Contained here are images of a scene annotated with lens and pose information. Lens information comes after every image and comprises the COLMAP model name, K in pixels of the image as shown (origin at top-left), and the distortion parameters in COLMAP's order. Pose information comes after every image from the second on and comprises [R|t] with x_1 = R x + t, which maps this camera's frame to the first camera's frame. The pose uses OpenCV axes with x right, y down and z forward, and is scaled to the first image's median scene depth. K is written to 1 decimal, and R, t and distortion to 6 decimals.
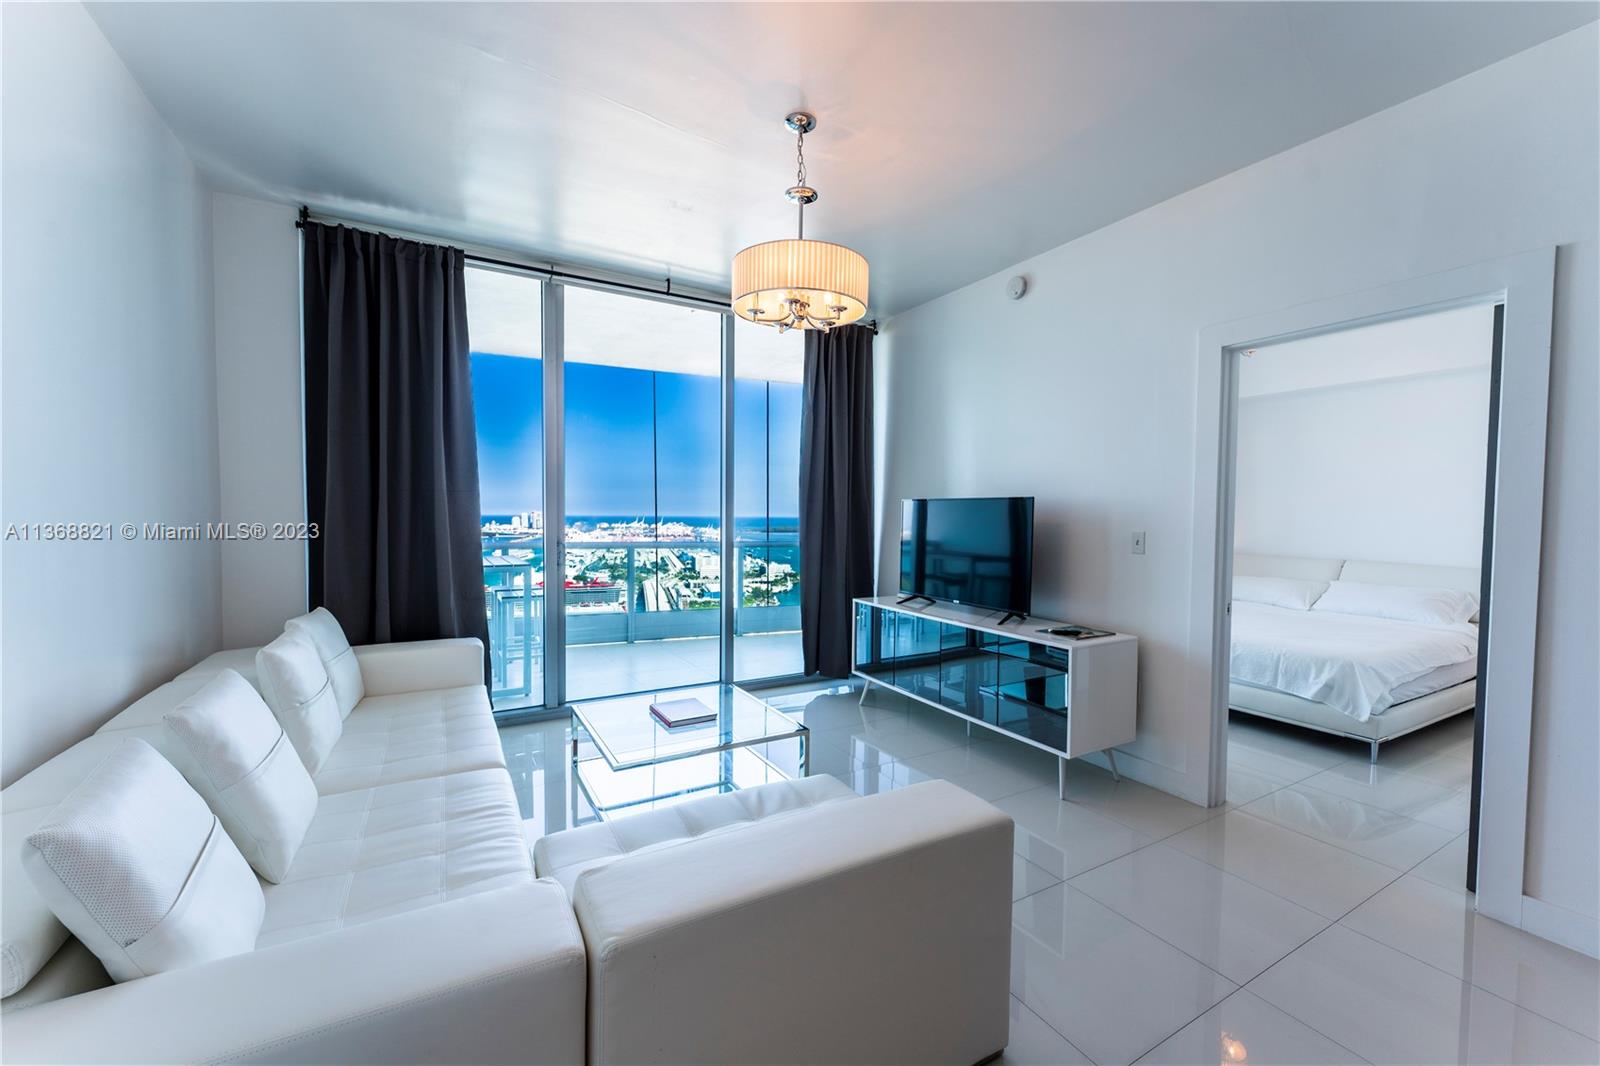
lens RADIAL K [[648.3, 0, 803.0], [0, 648.3, 538.5], [0, 0, 1]] dist [0.008997, -0.000044]
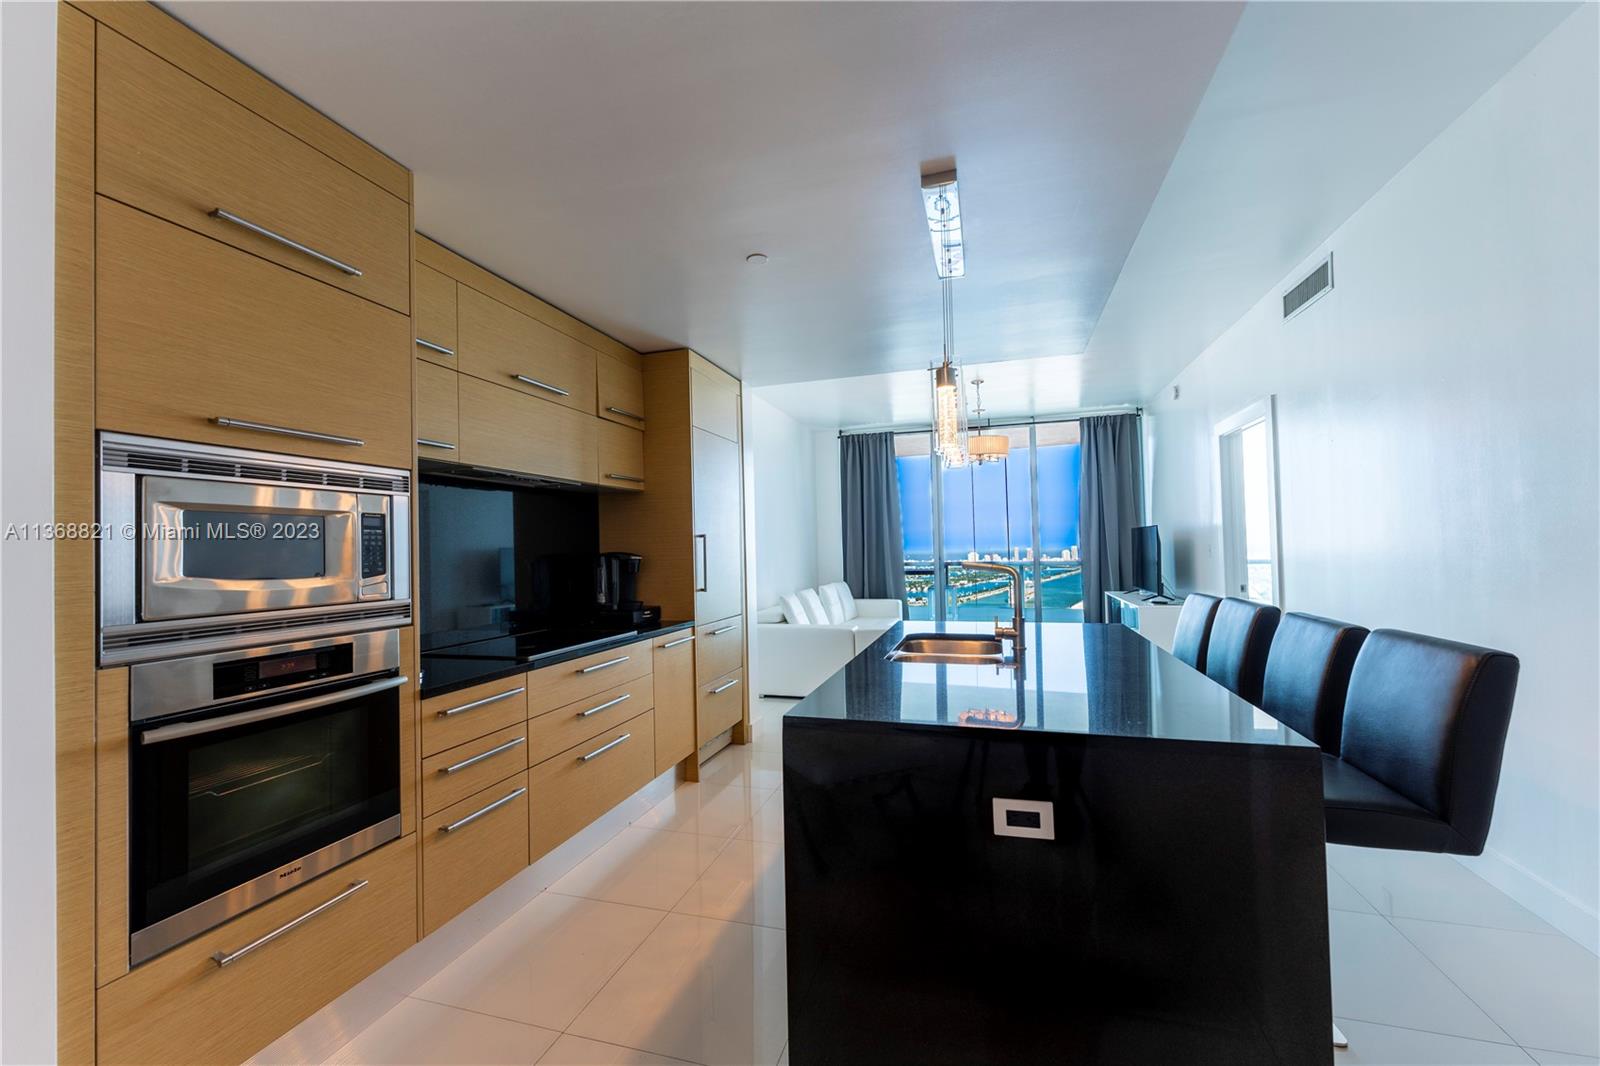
lens RADIAL K [[665.7, 0, 826.2], [0, 665.7, 519.0], [0, 0, 1]] dist [-0.008443, 0.000072]
pose [[0.719793, -0.059905, -0.691599, 0.963822], [0.005621, 0.996740, -0.080485, 0.061042], [0.694166, 0.054045, 0.717783, -0.885217]]
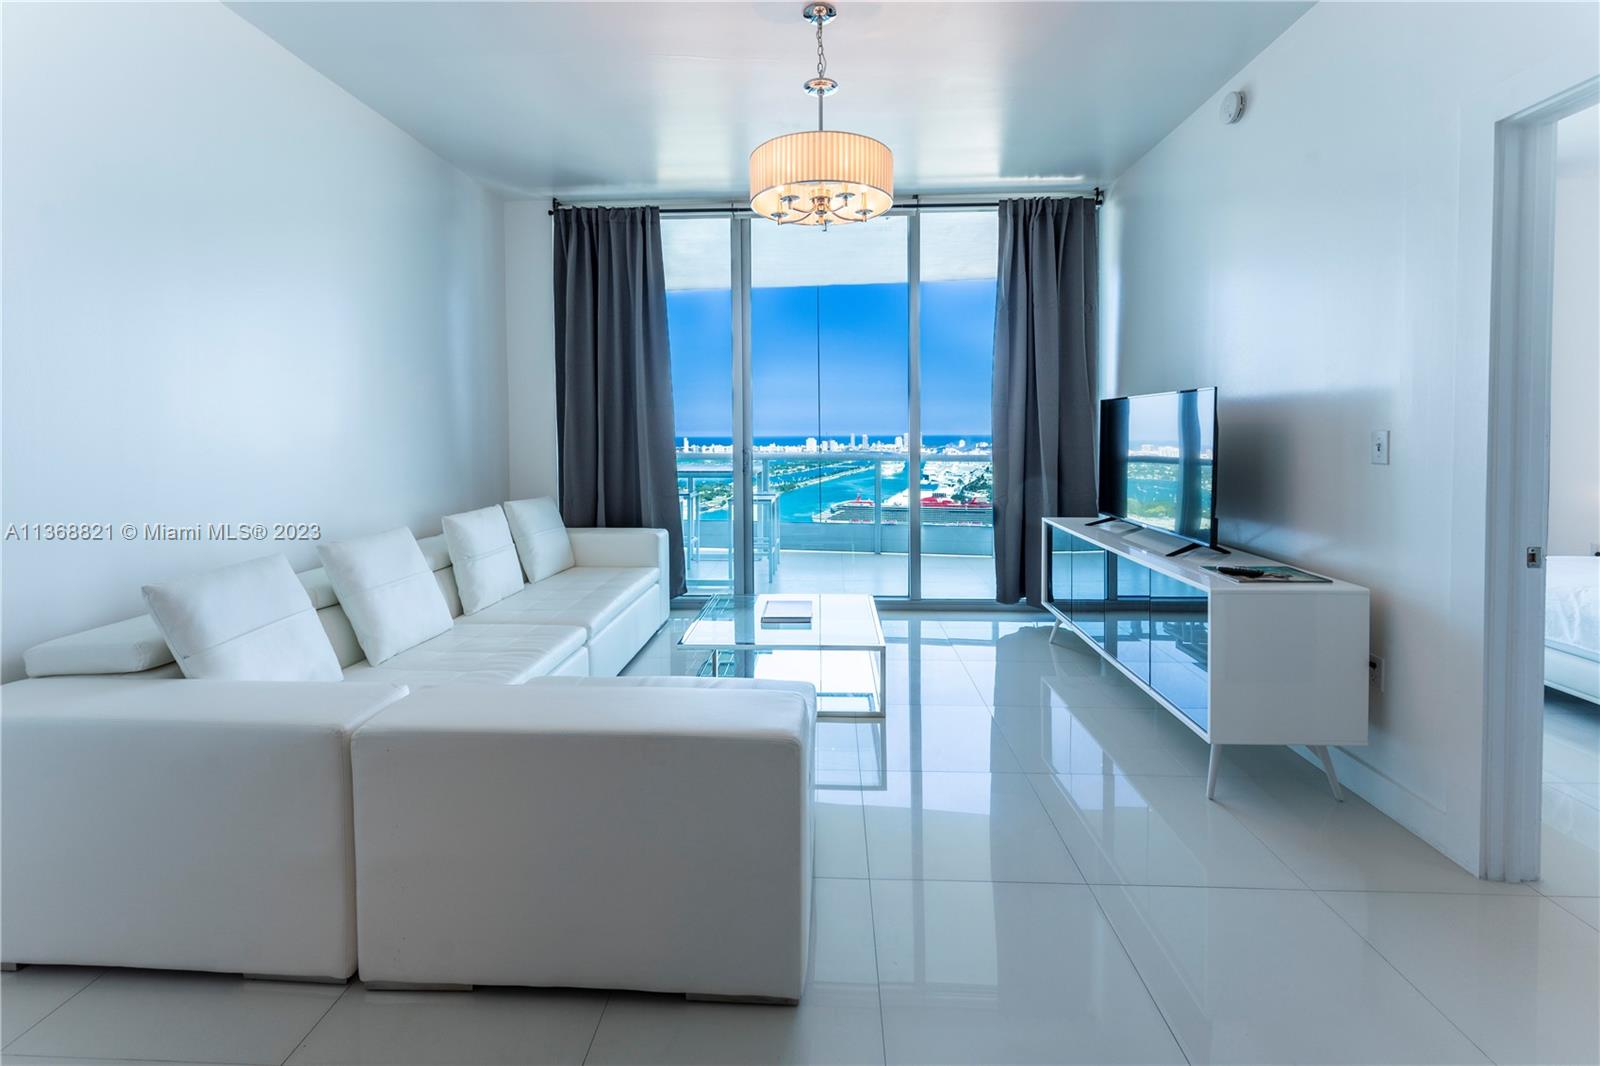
lens RADIAL K [[666.3, 0, 799.2], [0, 666.3, 455.1], [0, 0, 1]] dist [0.000690, 0.000144]
pose [[0.843028, 0.004550, -0.537851, 0.377050], [-0.007068, 0.999972, -0.002620, 0.019793], [0.537824, 0.006011, 0.843036, 0.107111]]
